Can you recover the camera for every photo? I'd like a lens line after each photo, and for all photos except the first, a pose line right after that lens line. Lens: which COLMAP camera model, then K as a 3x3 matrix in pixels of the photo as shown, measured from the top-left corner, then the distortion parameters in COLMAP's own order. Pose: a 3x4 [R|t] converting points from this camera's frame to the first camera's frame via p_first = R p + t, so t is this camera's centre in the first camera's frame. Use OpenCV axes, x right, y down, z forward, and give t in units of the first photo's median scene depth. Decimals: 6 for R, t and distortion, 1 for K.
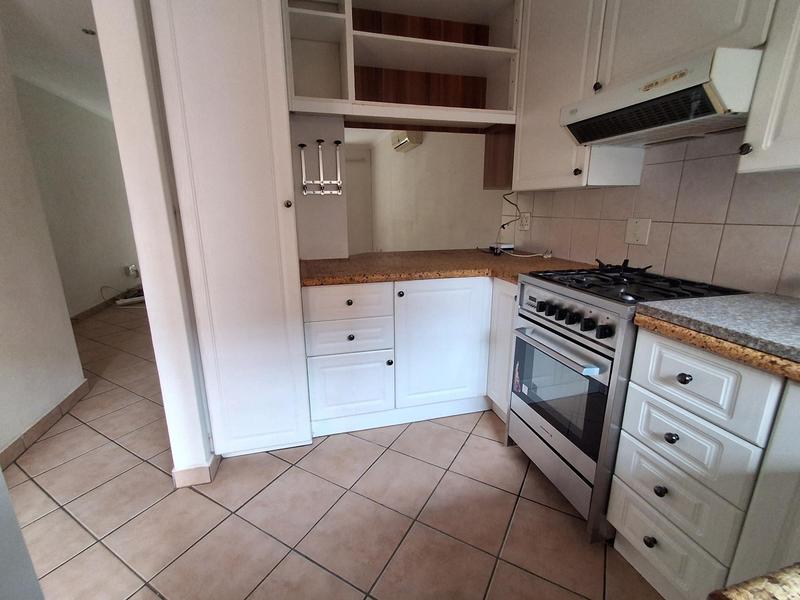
lens RADIAL K [[364.0, 0, 403.1], [0, 364.0, 301.7], [0, 0, 1]] dist [0.001246, 0.006304]
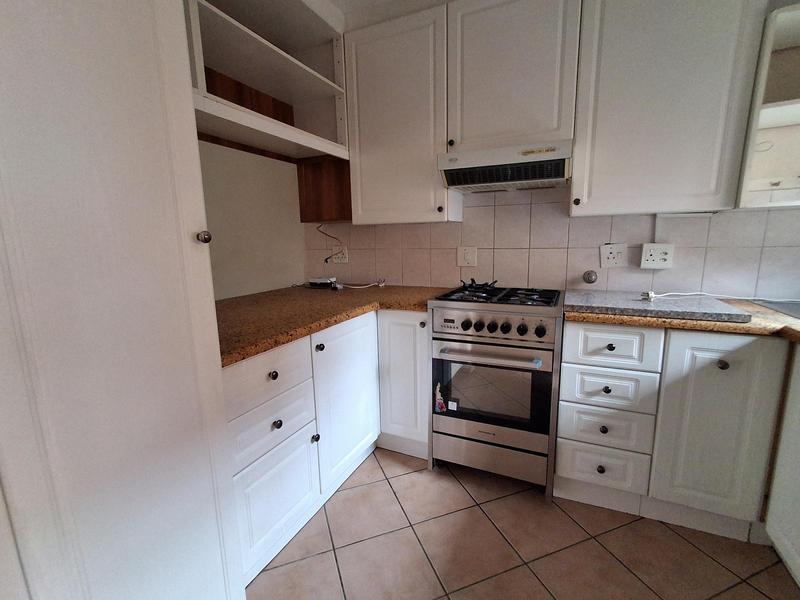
lens RADIAL K [[364.0, 0, 403.5], [0, 364.0, 301.3], [0, 0, 1]] dist [0.001246, 0.006304]
pose [[0.648066, -0.137235, 0.749118, -0.561948], [0.207038, 0.978333, 0.000117, -0.096730], [-0.732903, 0.155020, 0.662437, 0.379306]]
